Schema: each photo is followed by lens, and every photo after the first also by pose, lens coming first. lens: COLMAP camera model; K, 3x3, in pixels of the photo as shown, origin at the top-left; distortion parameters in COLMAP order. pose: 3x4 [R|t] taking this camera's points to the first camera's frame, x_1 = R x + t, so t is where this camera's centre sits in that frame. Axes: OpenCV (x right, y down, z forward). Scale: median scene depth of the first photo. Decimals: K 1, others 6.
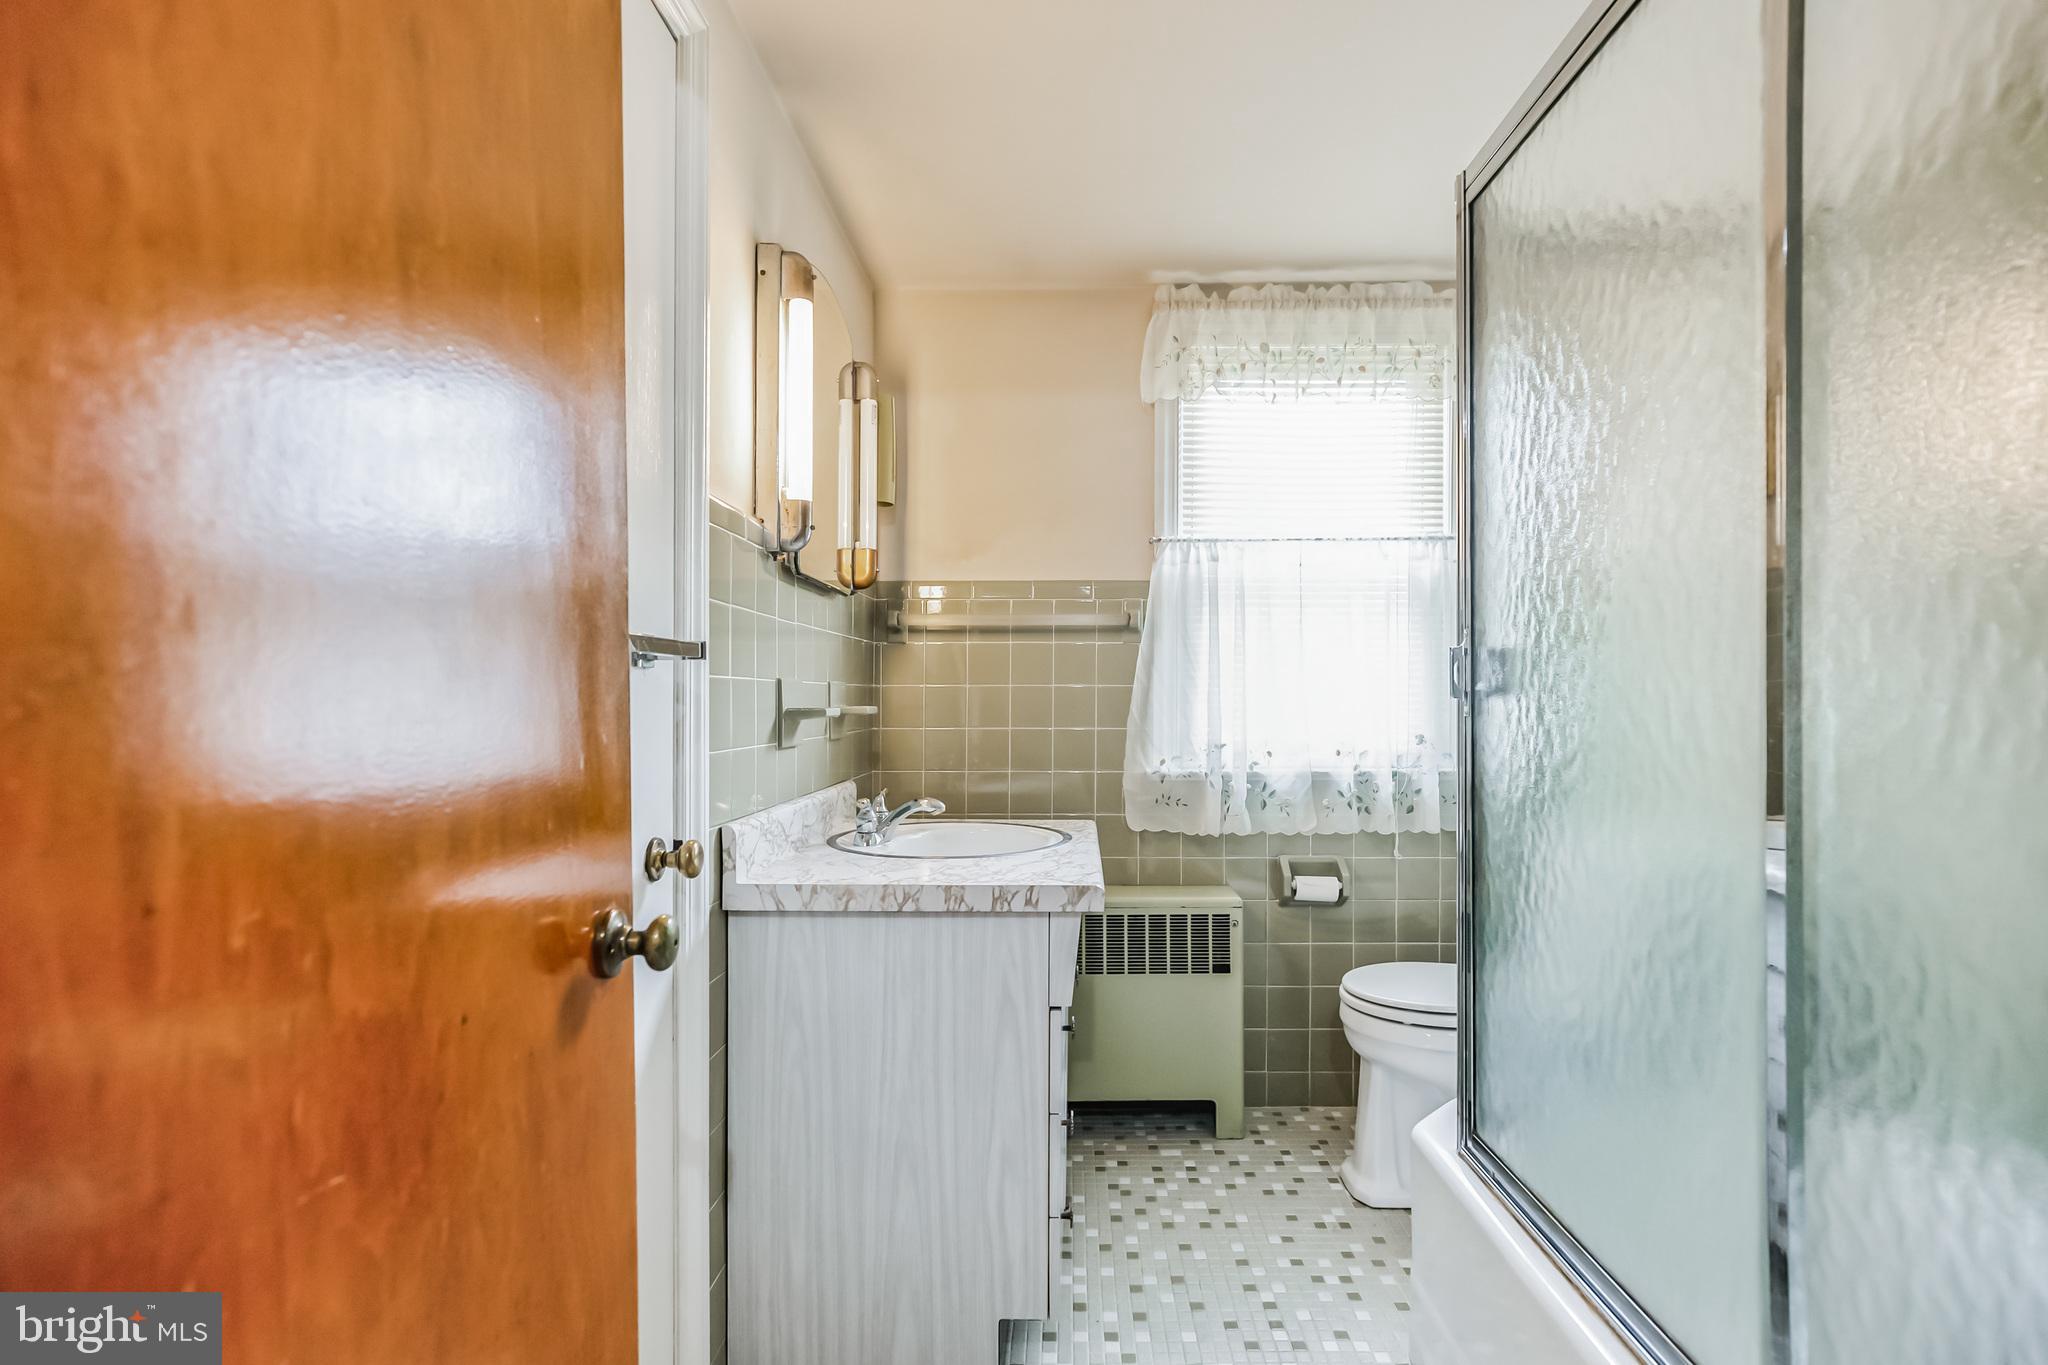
lens RADIAL K [[921.4, 0, 1048.0], [0, 921.4, 691.7], [0, 0, 1]] dist [0.001606, 0.000245]
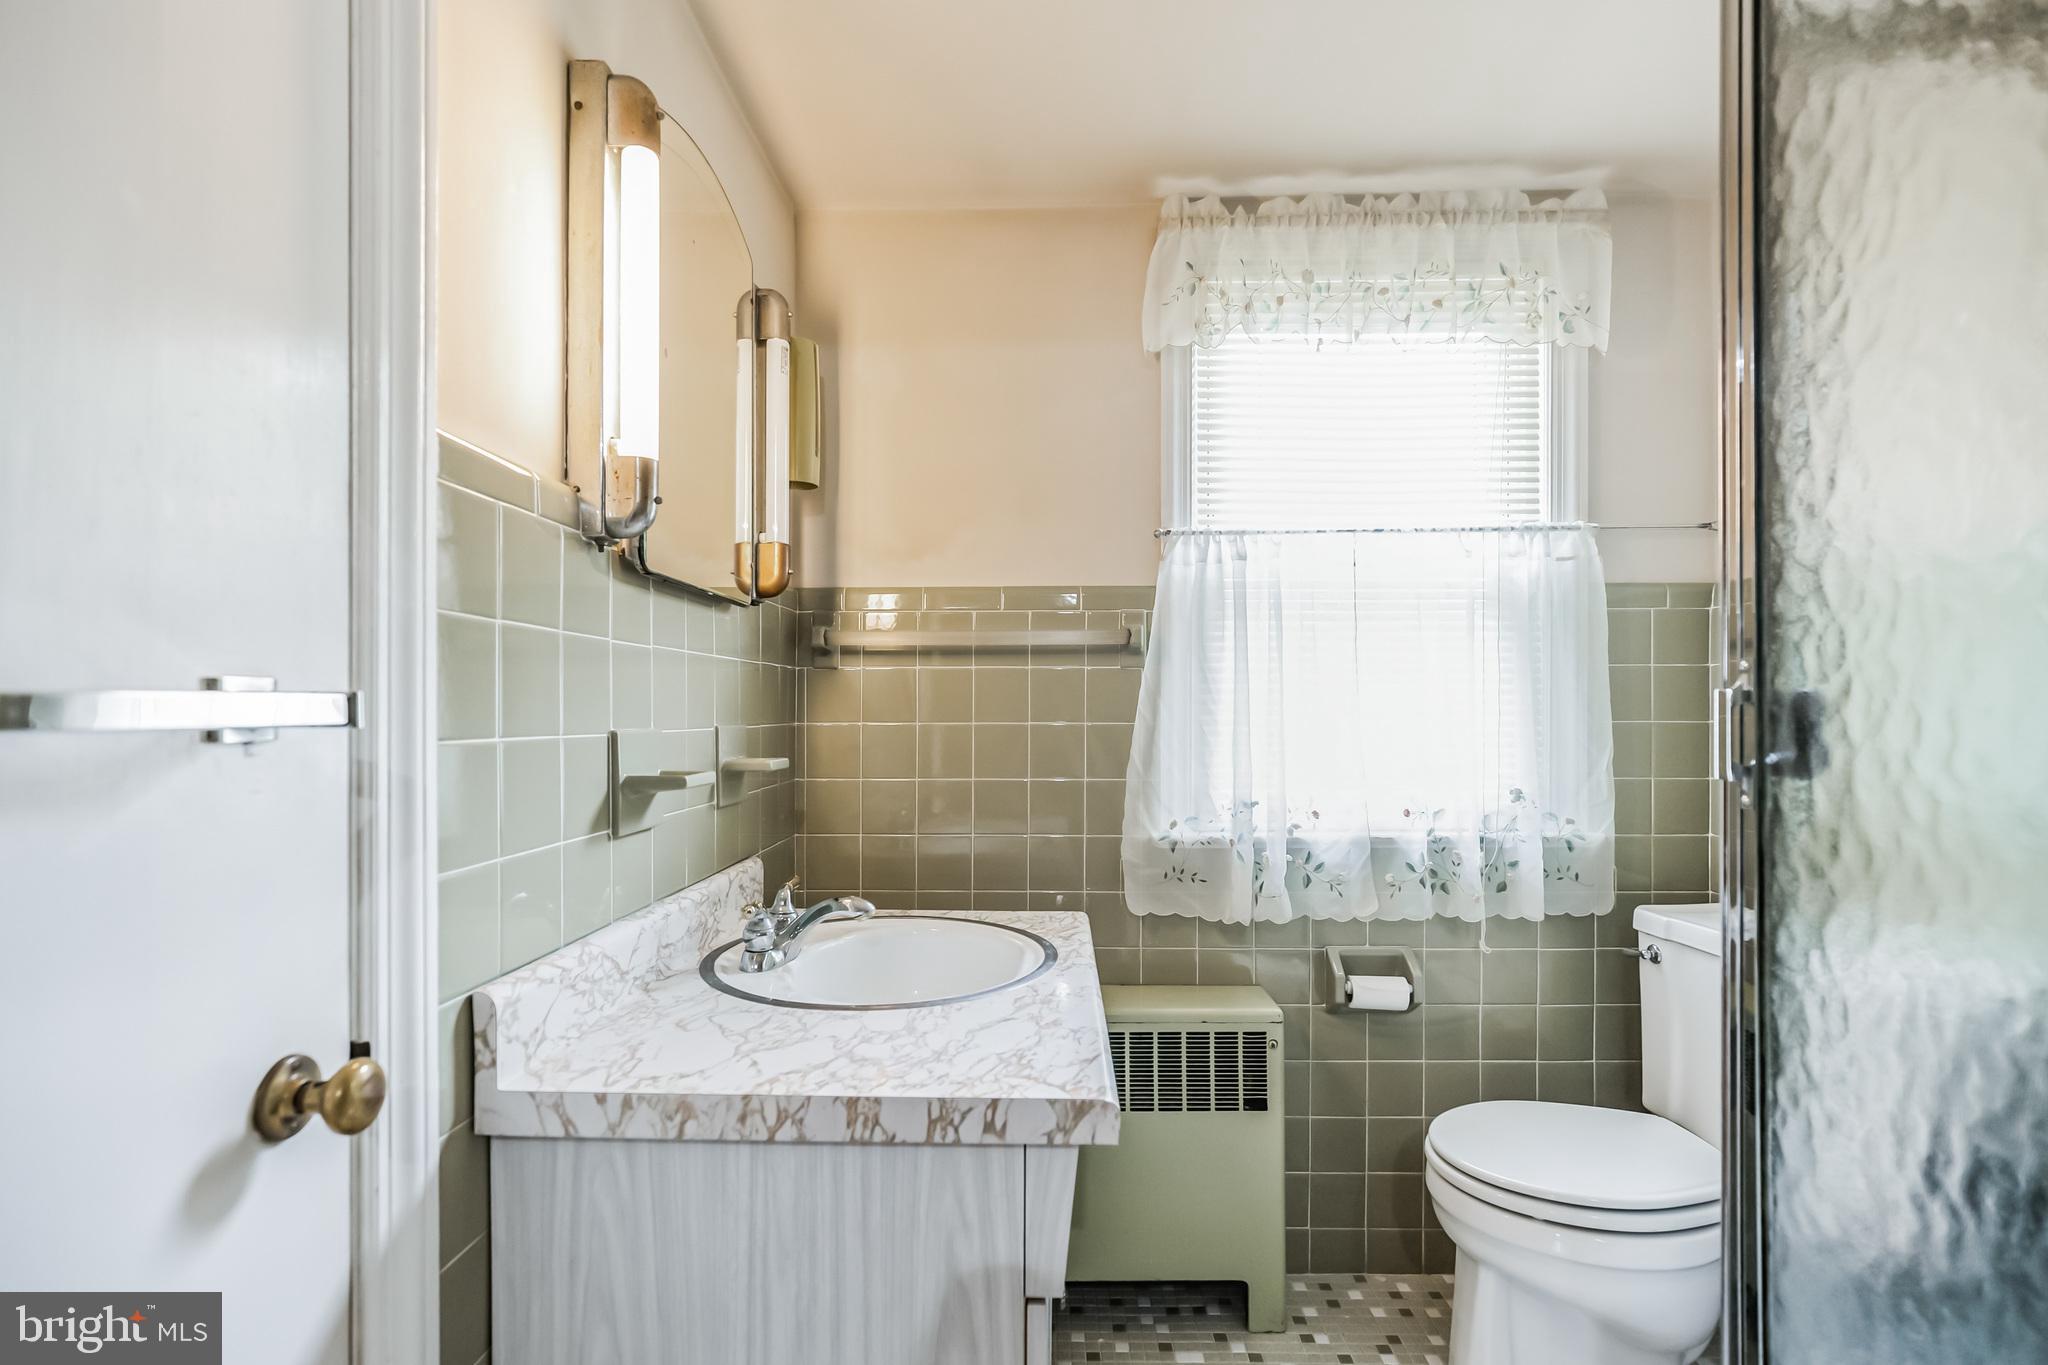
lens RADIAL K [[946.9, 0, 1020.7], [0, 946.9, 712.4], [0, 0, 1]] dist [-0.003008, -0.000575]
pose [[0.999993, -0.002966, -0.002316, 0.000542], [0.002979, 0.999979, 0.005767, -0.021599], [0.002299, -0.005774, 0.999981, 0.225975]]
